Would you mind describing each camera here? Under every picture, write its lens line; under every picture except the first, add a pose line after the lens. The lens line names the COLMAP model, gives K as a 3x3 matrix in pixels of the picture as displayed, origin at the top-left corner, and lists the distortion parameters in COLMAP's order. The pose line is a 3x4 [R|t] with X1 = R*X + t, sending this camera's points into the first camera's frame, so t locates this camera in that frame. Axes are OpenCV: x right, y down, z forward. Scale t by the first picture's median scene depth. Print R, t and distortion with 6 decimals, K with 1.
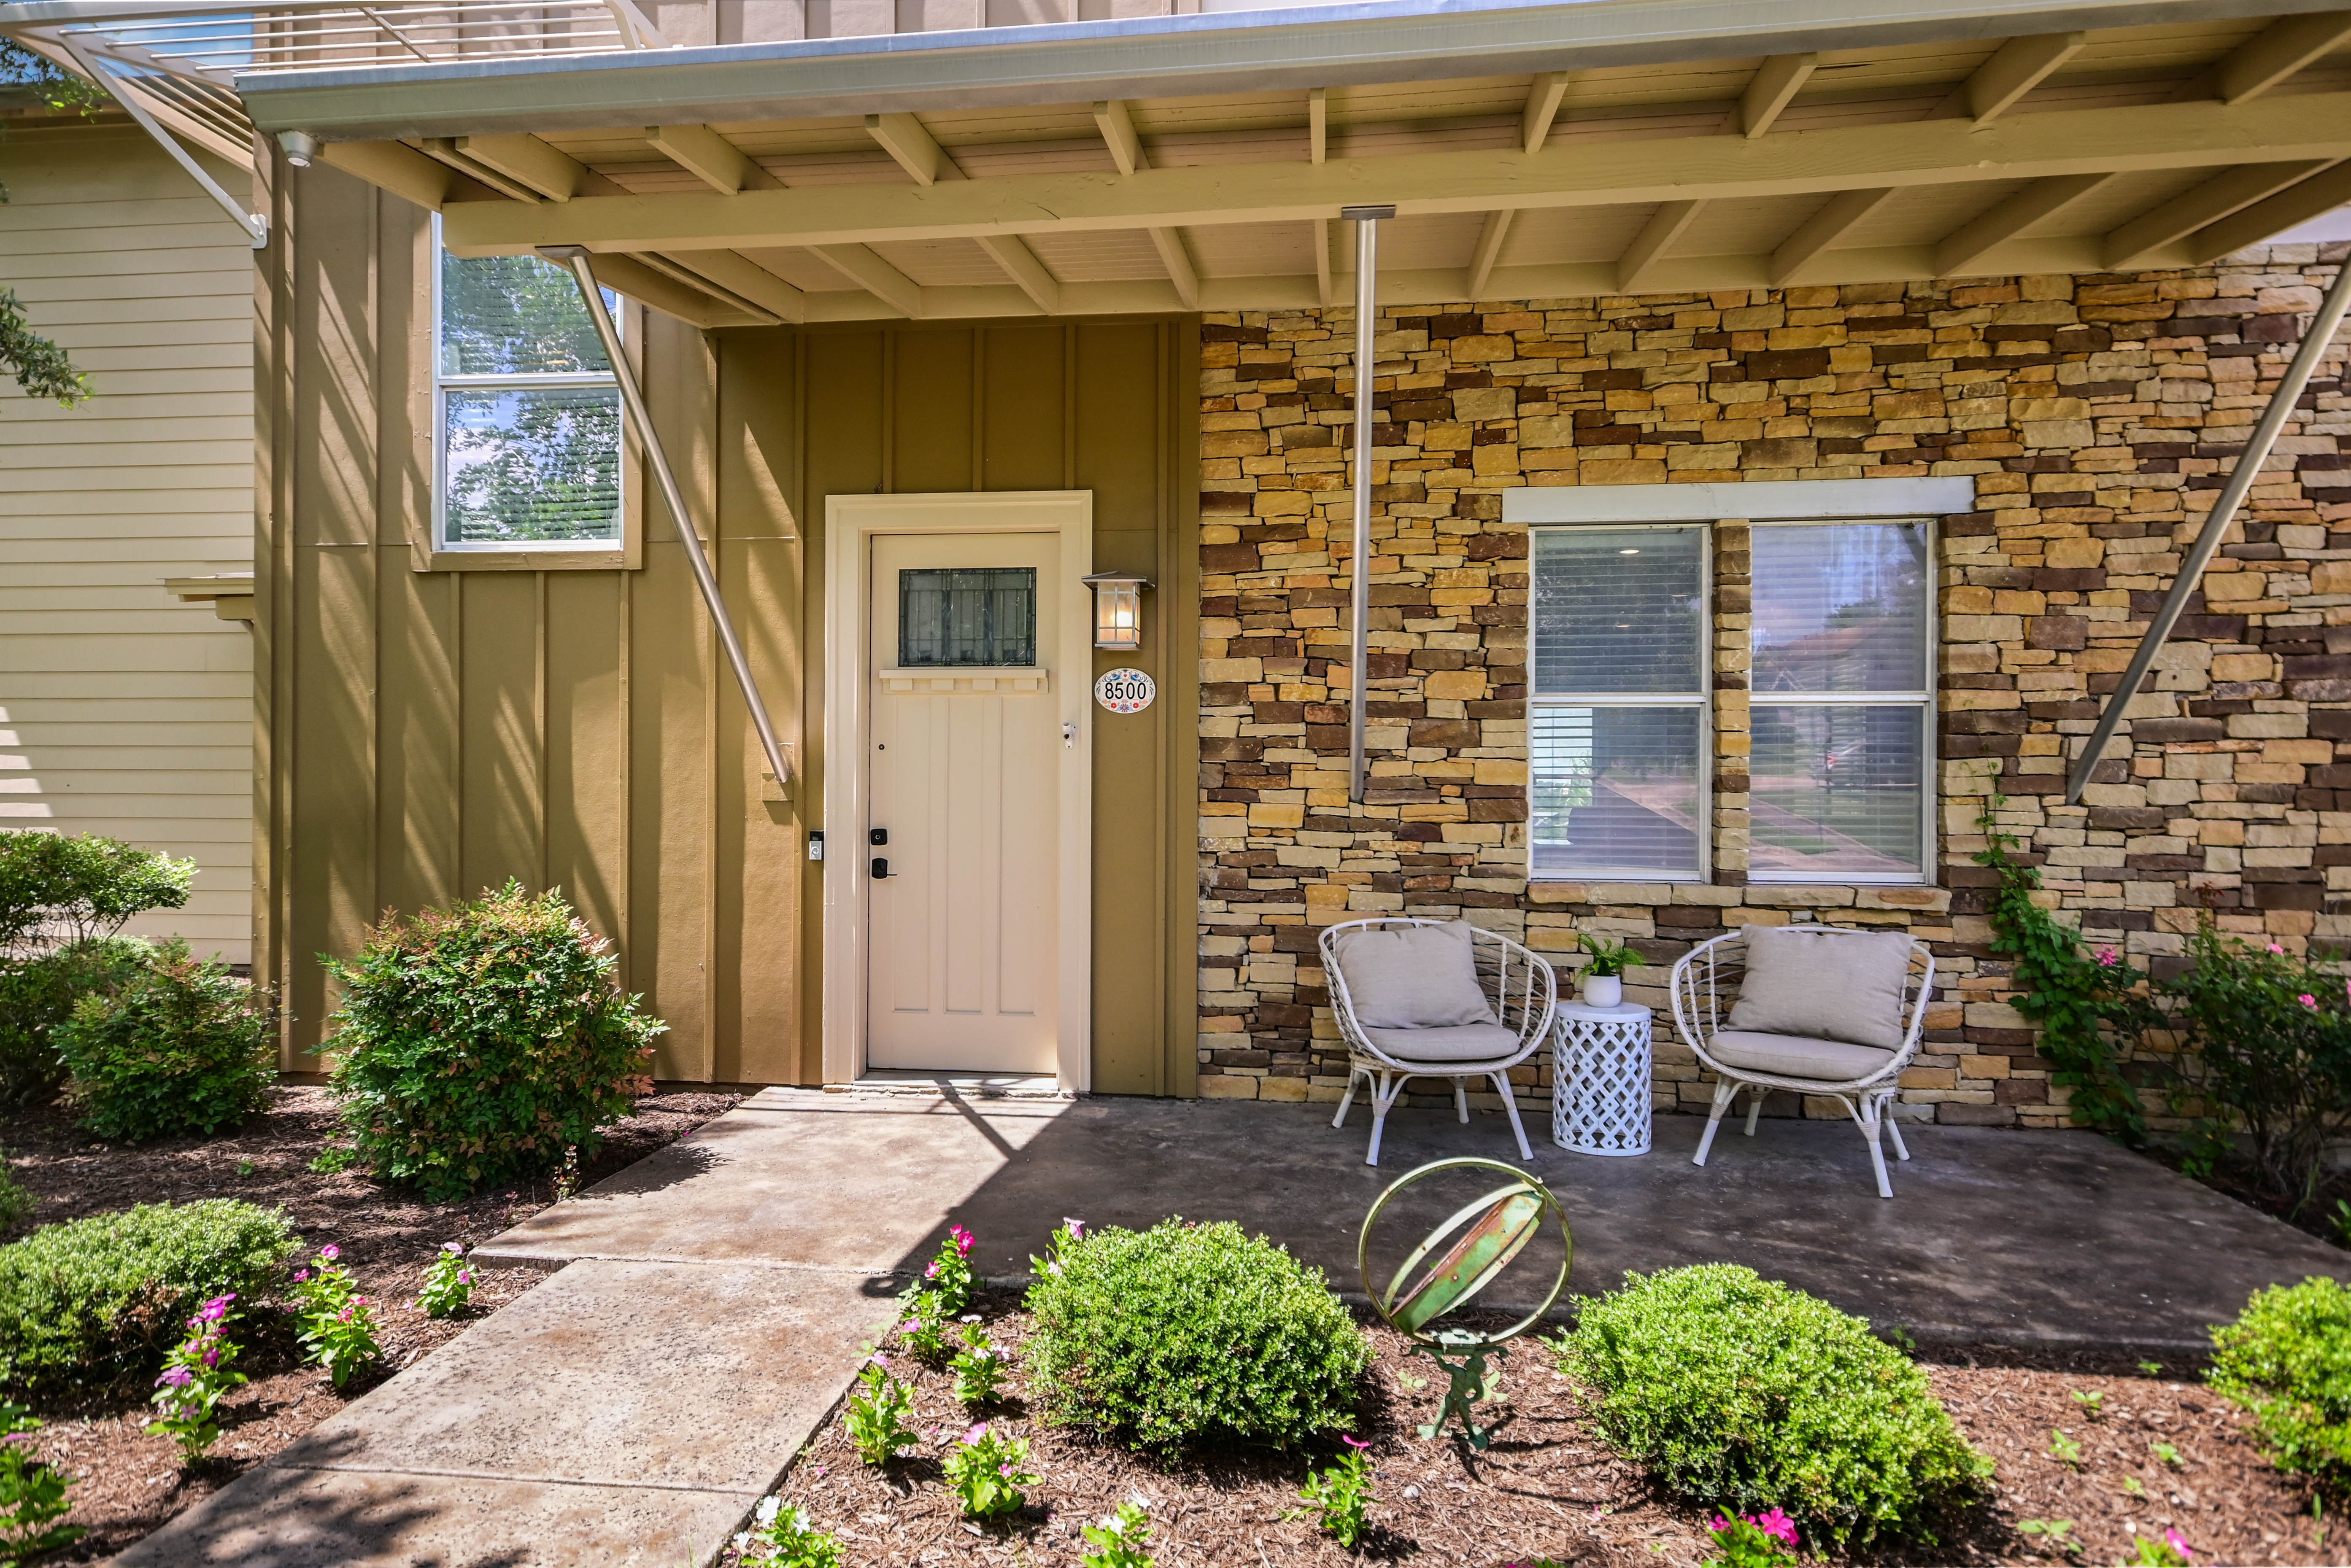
lens RADIAL K [[1425.6, 0, 1173.3], [0, 1425.6, 782.7], [0, 0, 1]] dist [0.002424, 0.000467]
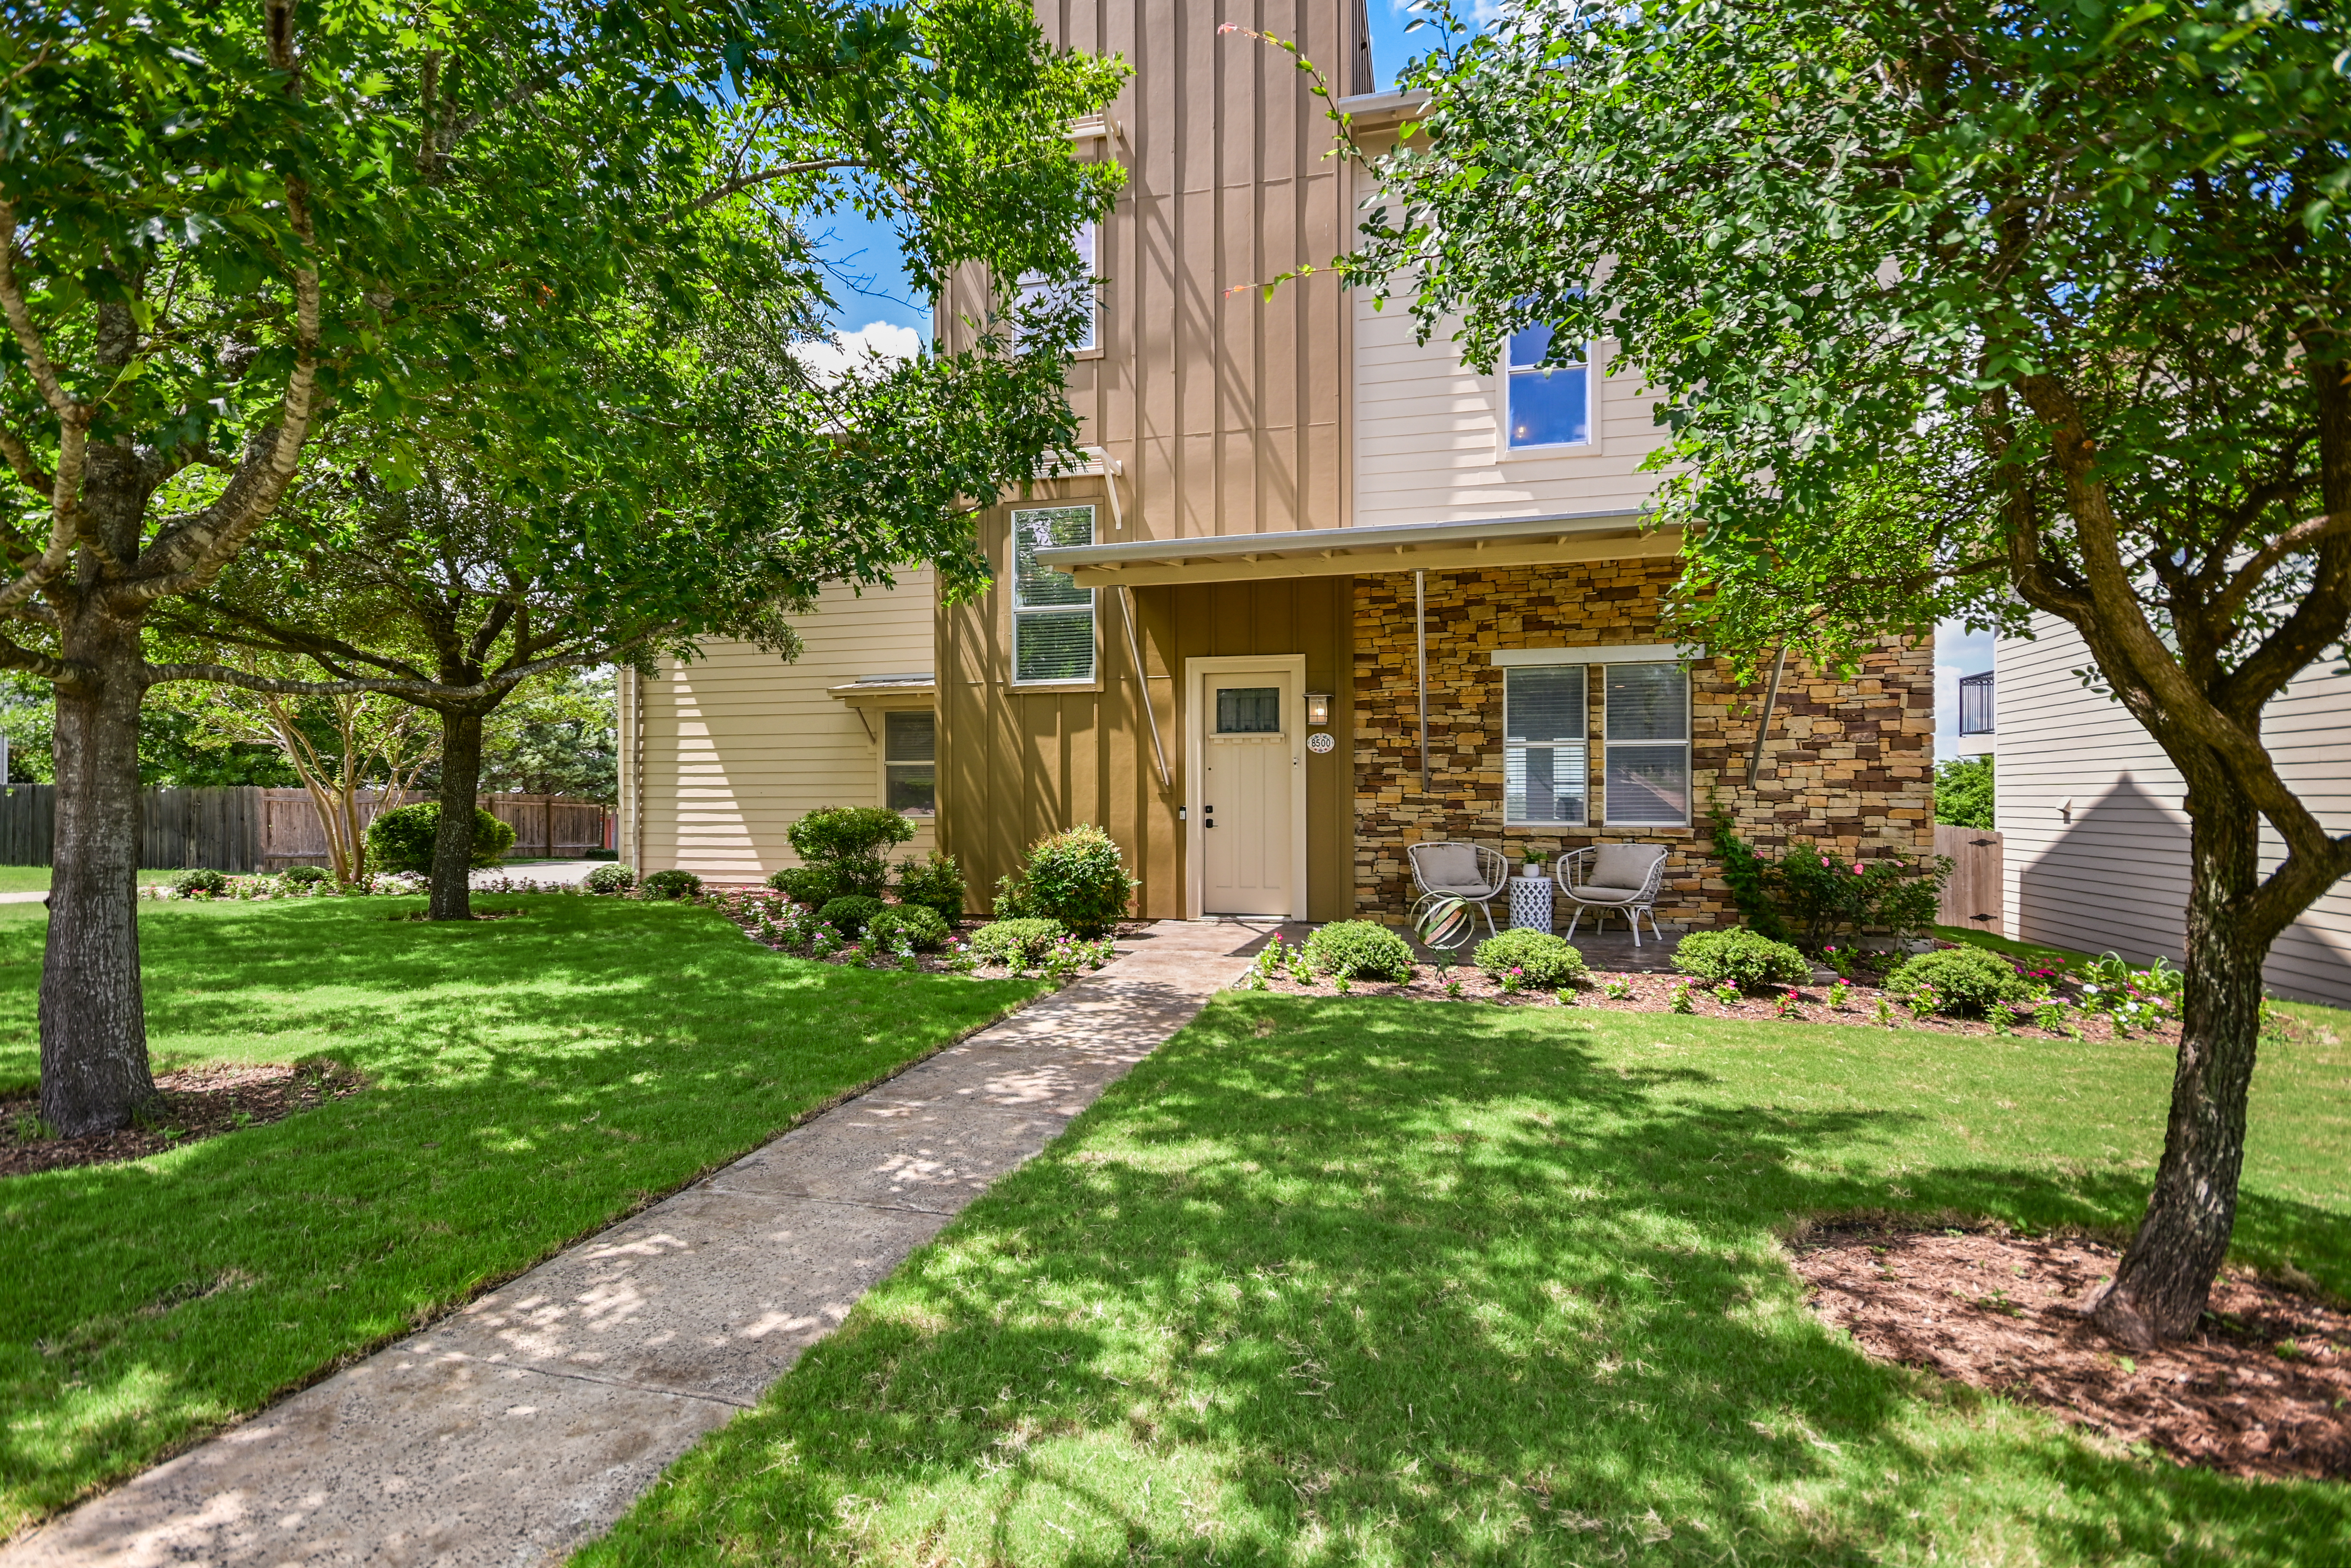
lens RADIAL K [[1144.0, 0, 1182.3], [0, 1144.0, 794.9], [0, 0, 1]] dist [-0.000662, -0.000012]
pose [[0.993093, -0.007402, -0.117095, -0.041268], [0.007443, 0.999972, -0.000084, 0.016633], [0.117093, -0.000788, 0.993121, -0.850302]]
